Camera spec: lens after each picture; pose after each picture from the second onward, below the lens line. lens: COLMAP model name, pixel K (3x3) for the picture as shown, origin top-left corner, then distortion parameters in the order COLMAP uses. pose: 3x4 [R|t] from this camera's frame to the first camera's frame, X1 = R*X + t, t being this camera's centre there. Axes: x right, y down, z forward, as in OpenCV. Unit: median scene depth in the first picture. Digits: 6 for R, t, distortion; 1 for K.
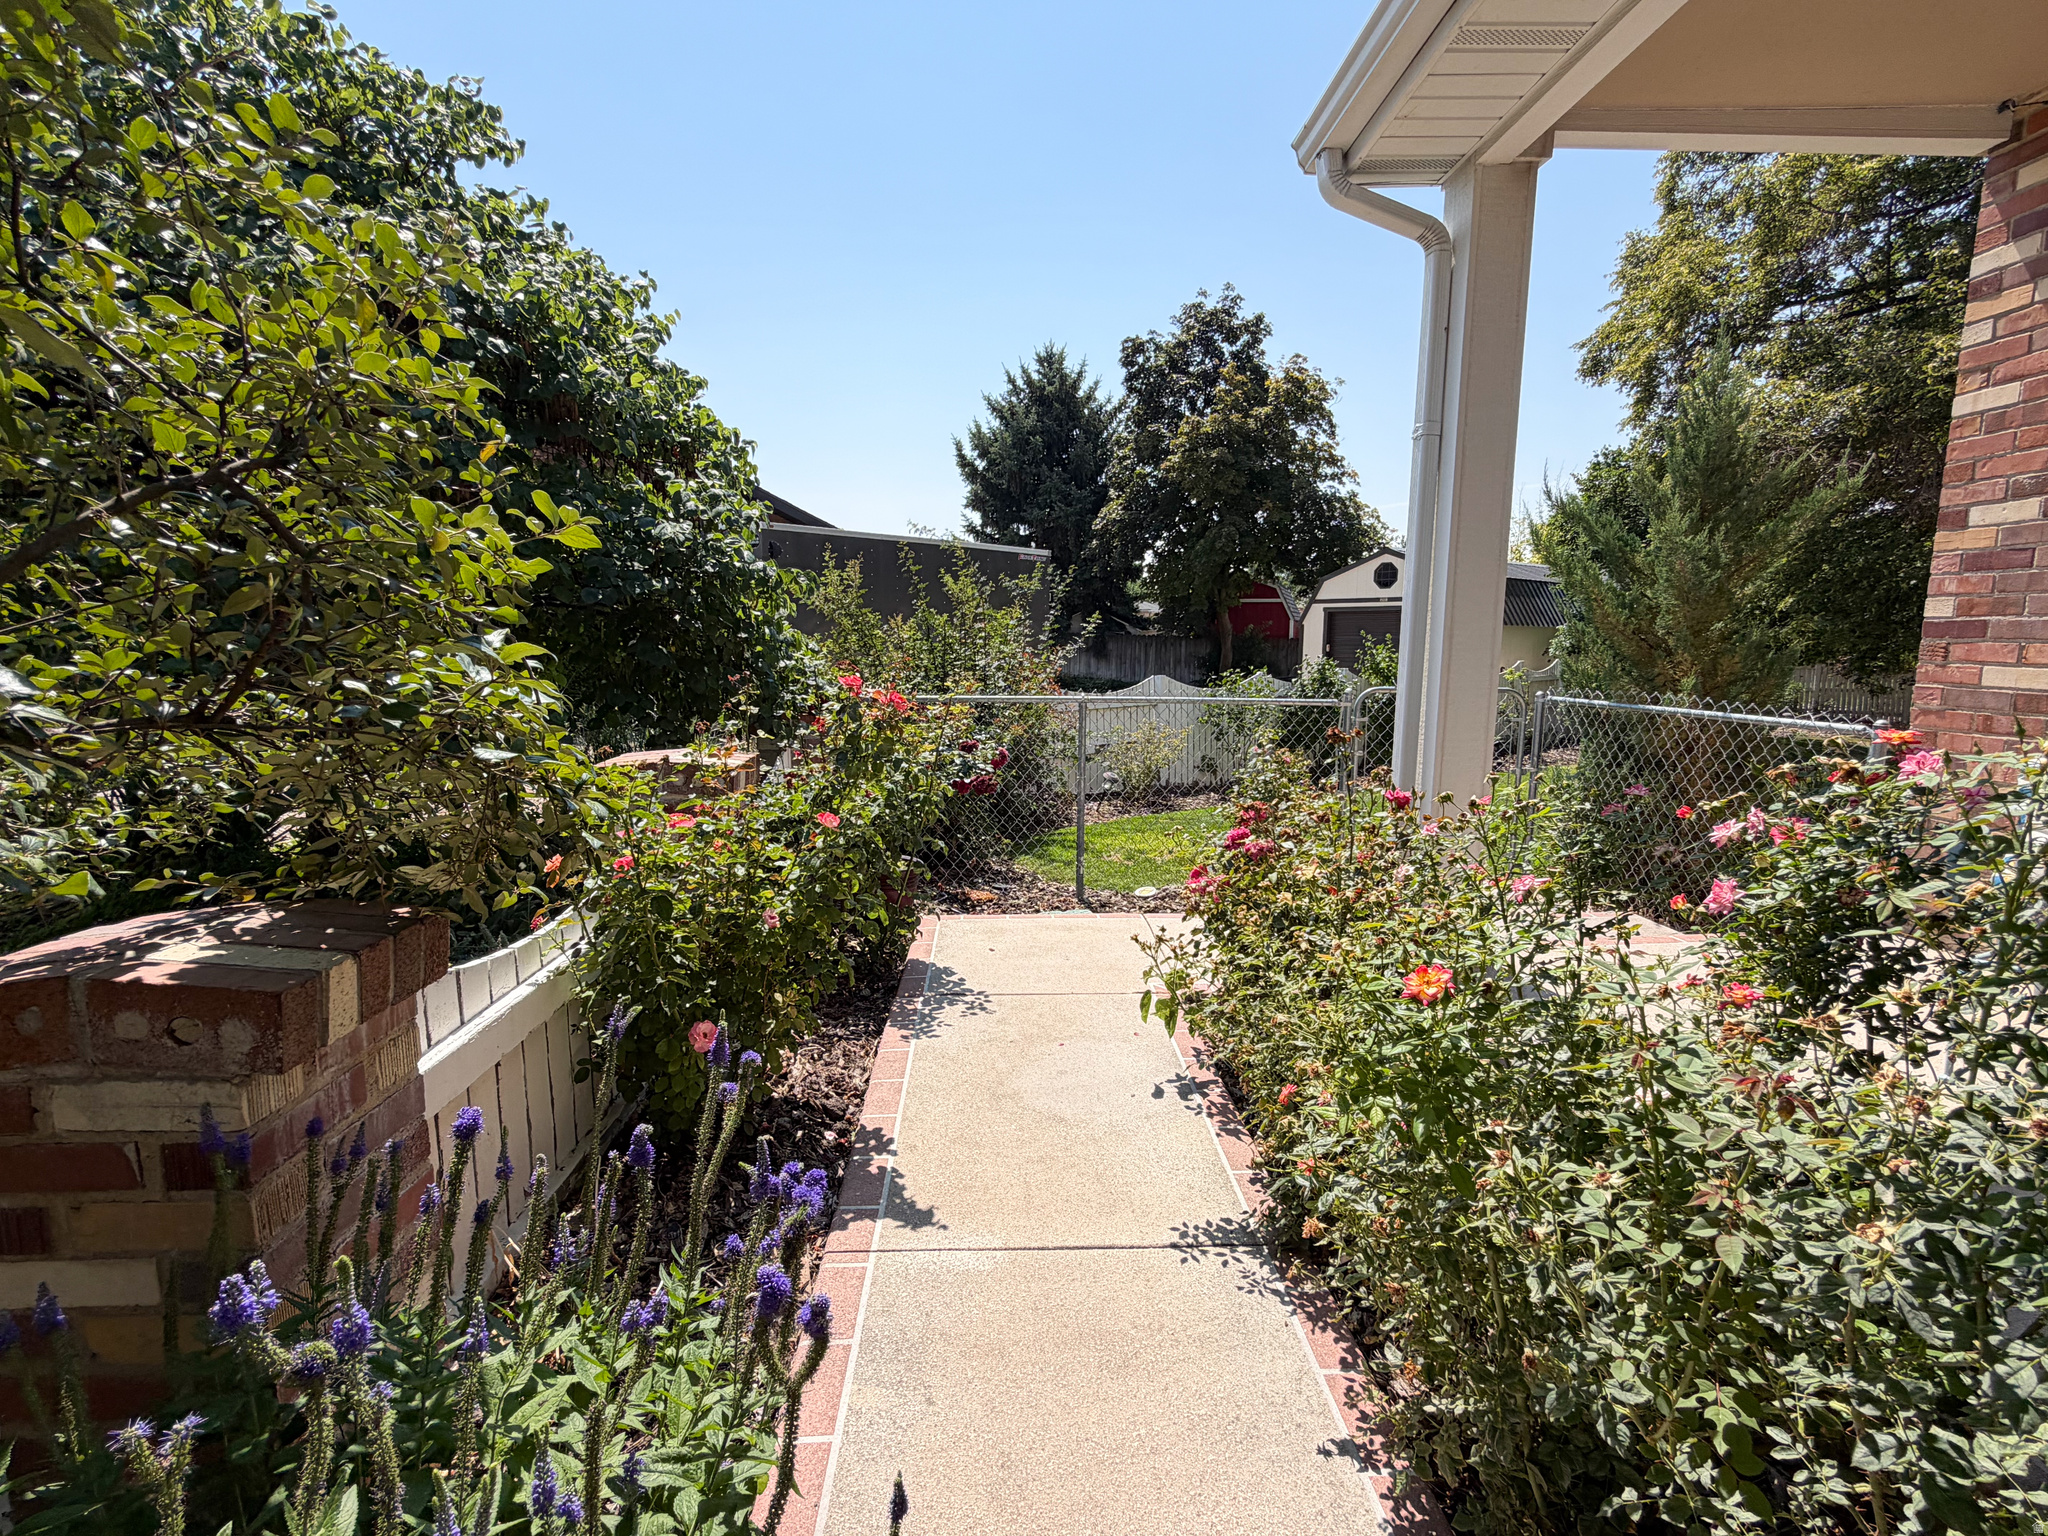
lens RADIAL K [[967.7, 0, 1020.5], [0, 967.7, 771.2], [0, 0, 1]] dist [-0.002725, -0.000362]
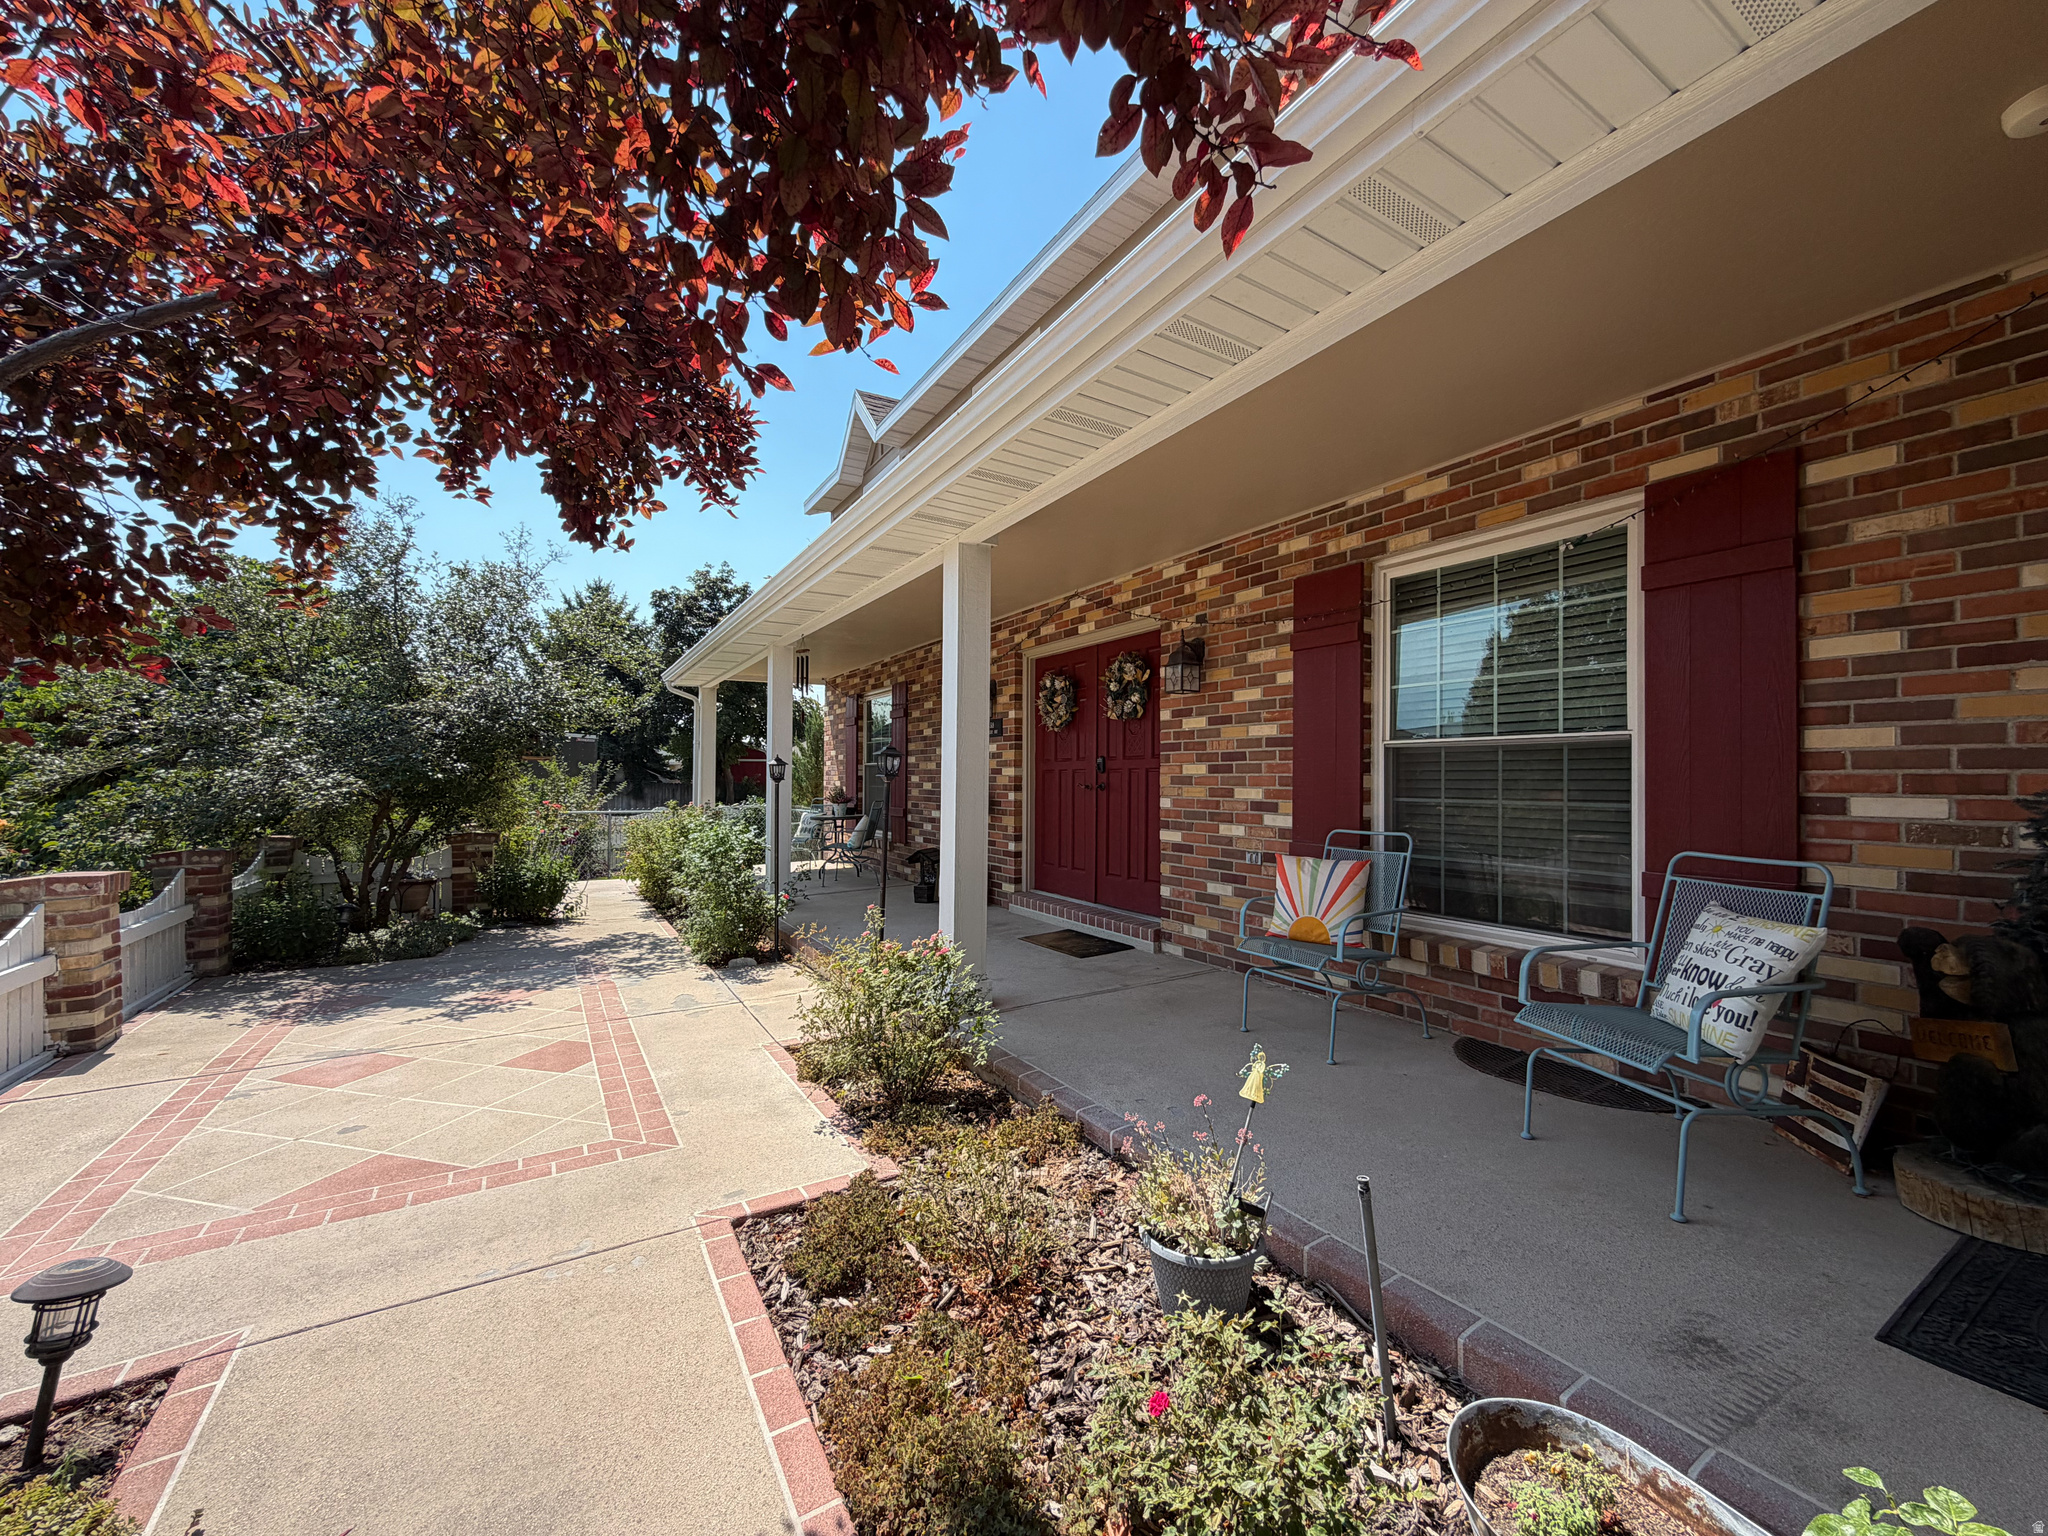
lens RADIAL K [[825.9, 0, 1026.6], [0, 825.9, 775.3], [0, 0, 1]] dist [0.000736, -0.000063]
pose [[0.874527, -0.000095, 0.484978, -0.008837], [0.070069, 0.989533, -0.126157, 0.044076], [-0.479889, 0.144309, 0.865379, -0.350429]]
